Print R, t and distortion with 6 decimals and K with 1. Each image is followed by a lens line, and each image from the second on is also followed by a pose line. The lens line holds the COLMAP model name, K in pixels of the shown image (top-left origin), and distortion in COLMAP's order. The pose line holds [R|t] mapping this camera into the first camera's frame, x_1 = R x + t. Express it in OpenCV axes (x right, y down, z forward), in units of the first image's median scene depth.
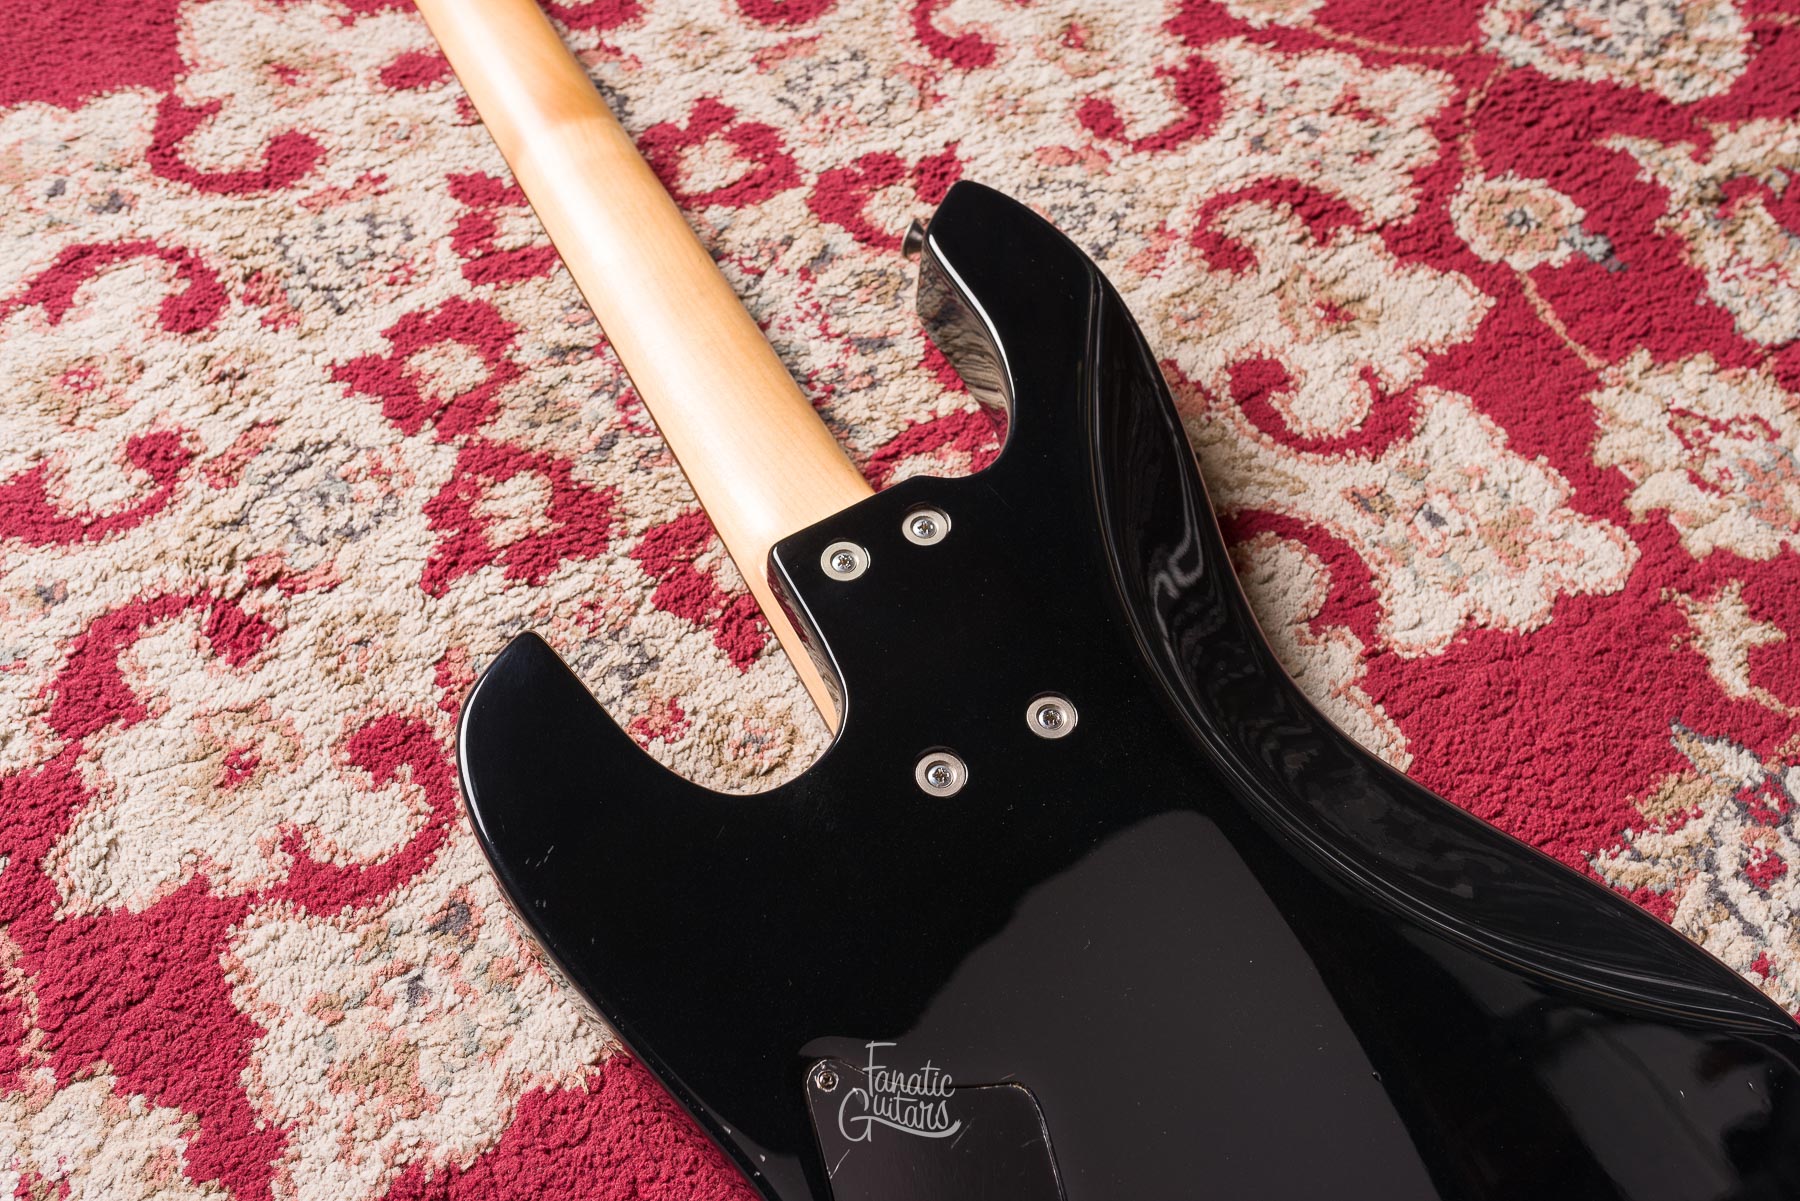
lens RADIAL K [[1811.2, 0, 896.5], [0, 1811.2, 568.8], [0, 0, 1]] dist [0.001636, 0.000000]
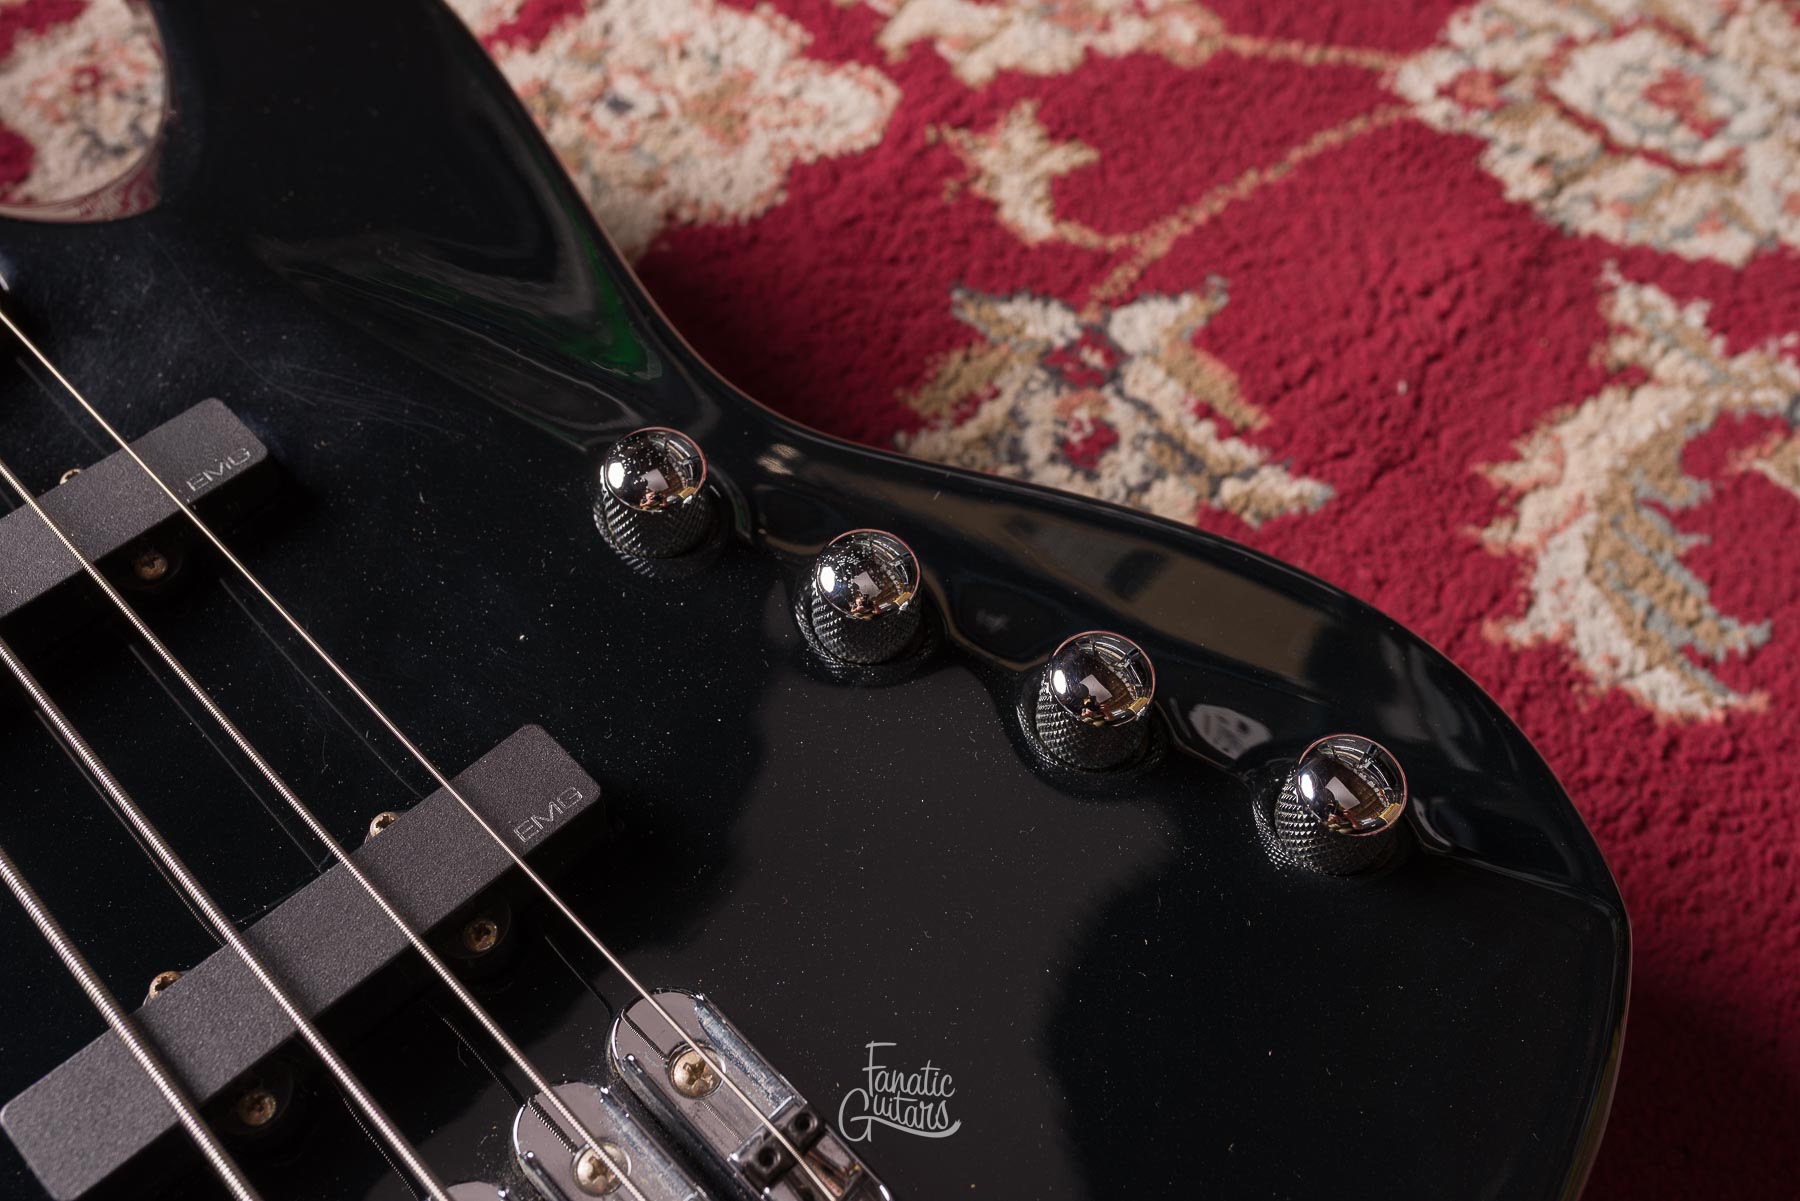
lens RADIAL K [[1811.2, 0, 933.7], [0, 1811.2, 593.2], [0, 0, 1]] dist [0.001636, 0.000000]
pose [[0.966022, -0.228258, 0.121243, 0.293644], [0.226109, 0.973596, 0.031384, 0.172365], [-0.125206, -0.002903, 0.992127, 0.271401]]
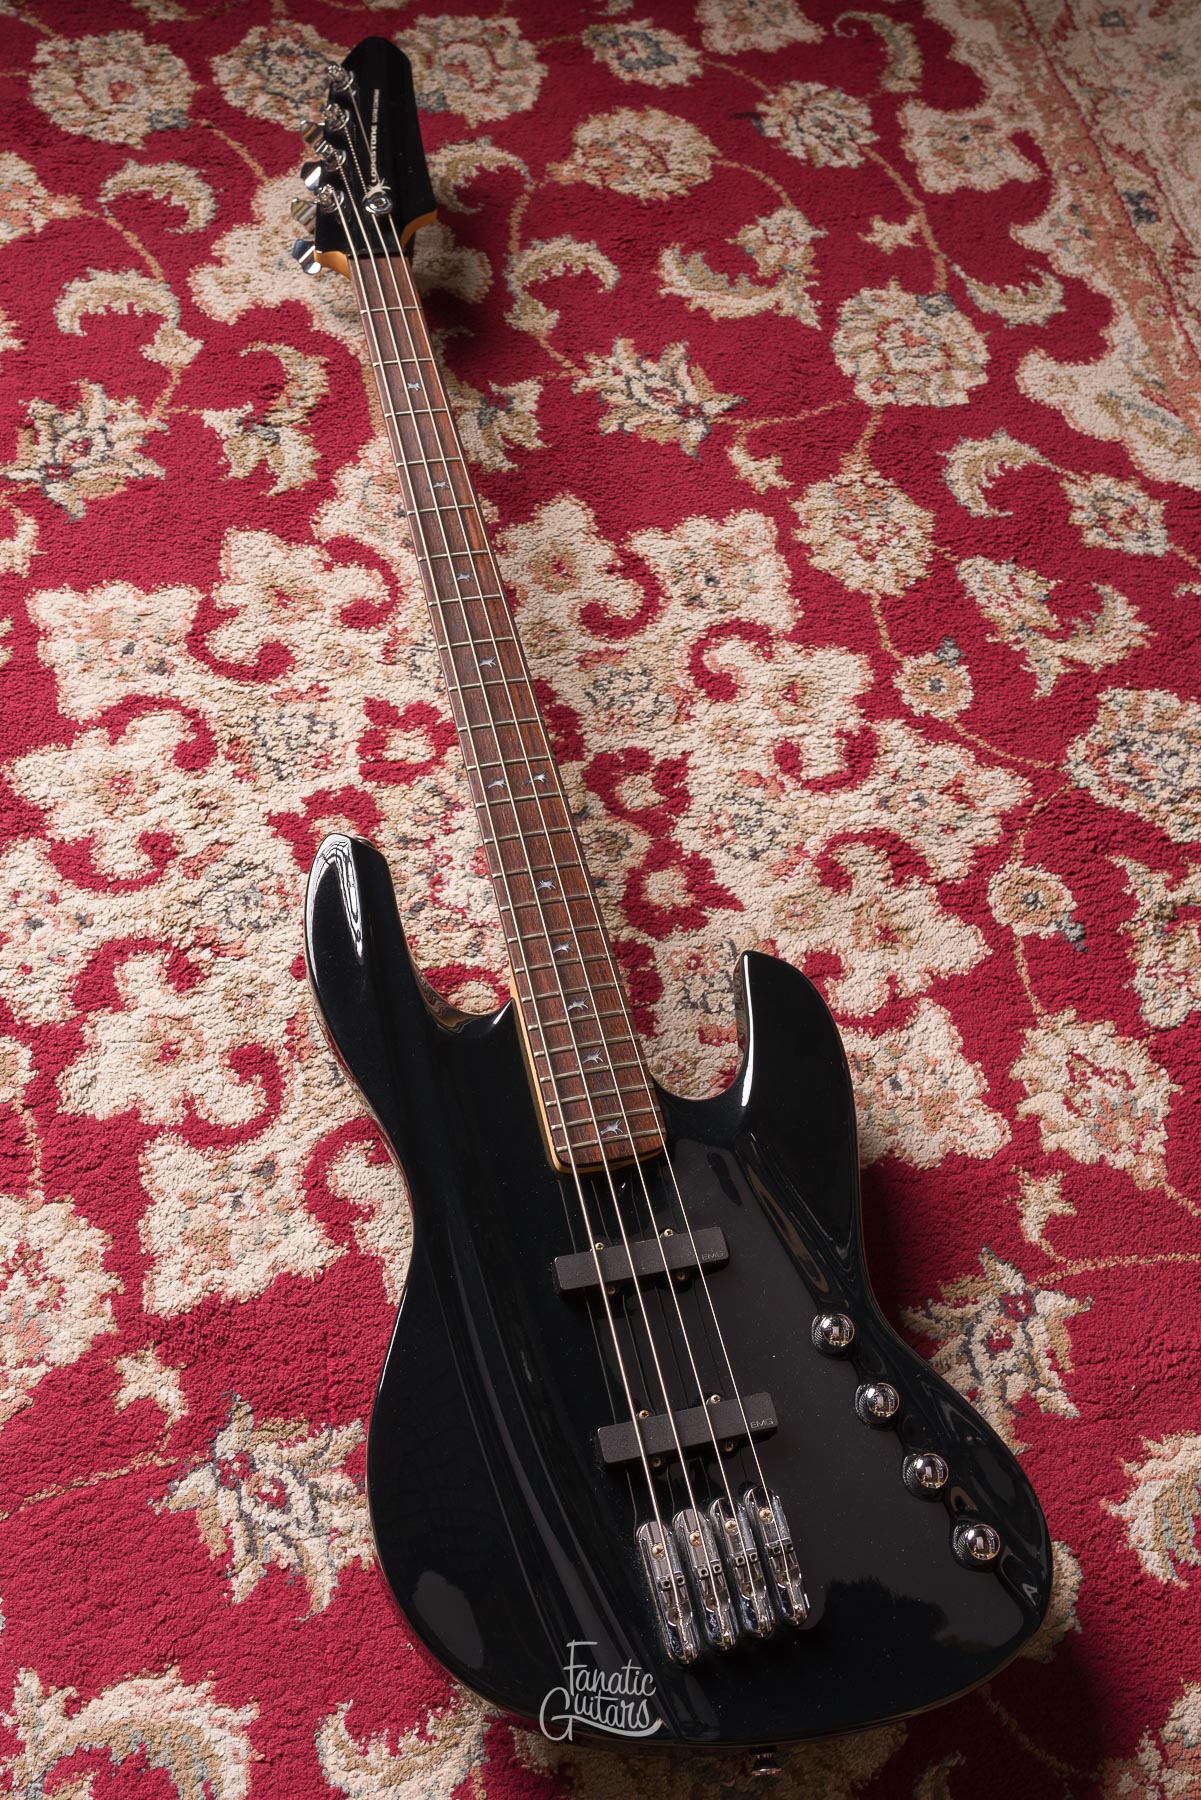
lens RADIAL K [[2205.1, 0, 604.4], [0, 2205.1, 866.1], [0, 0, 1]] dist [0.002479, 0.000000]
pose [[0.963824, 0.257501, -0.068815, 0.134839], [-0.253347, 0.965280, 0.063633, -0.283161], [0.082811, -0.043897, 0.995598, -1.001885]]
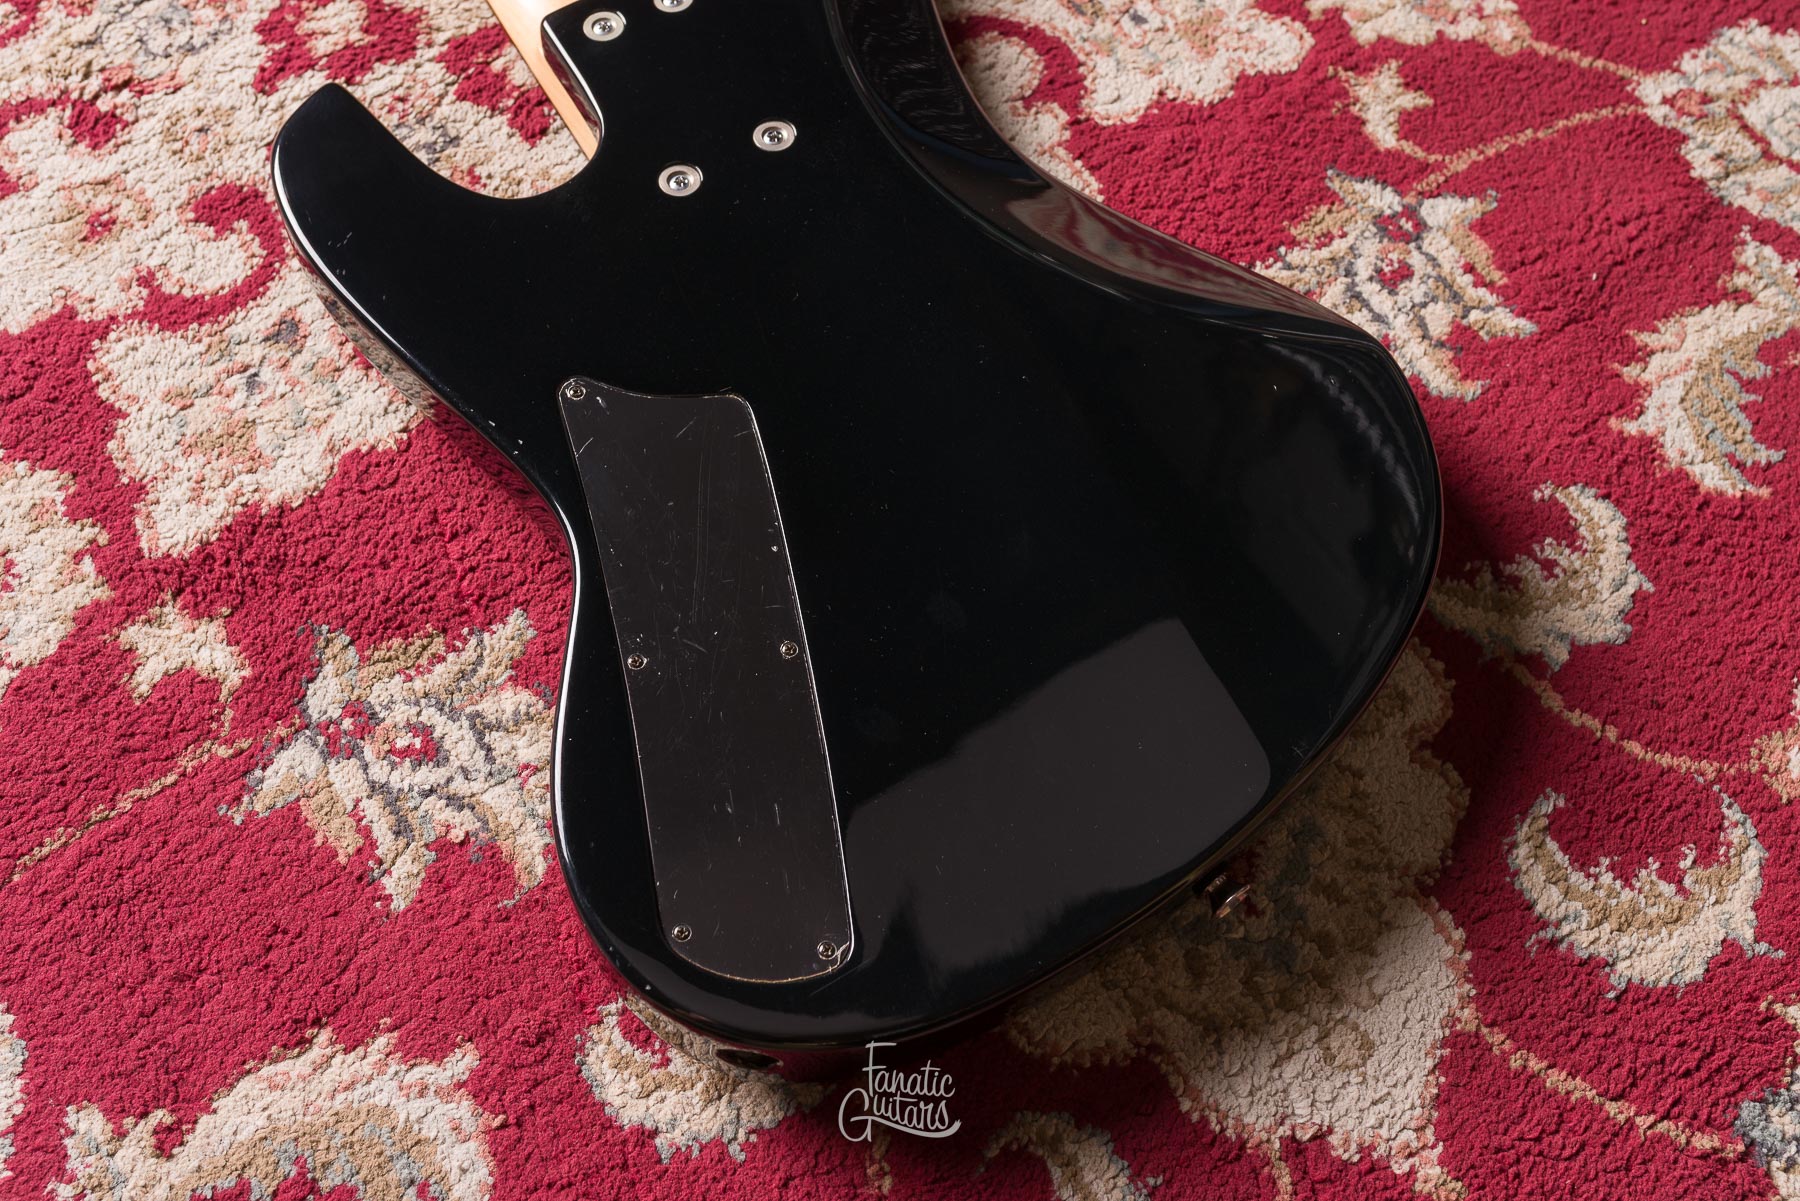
lens RADIAL K [[1811.2, 0, 907.9], [0, 1811.2, 625.4], [0, 0, 1]] dist [0.001636, 0.000000]
pose [[0.999344, -0.034672, 0.010453, 0.128389], [0.033753, 0.996381, 0.078014, 0.268931], [-0.013120, -0.077610, 0.996897, -0.182809]]
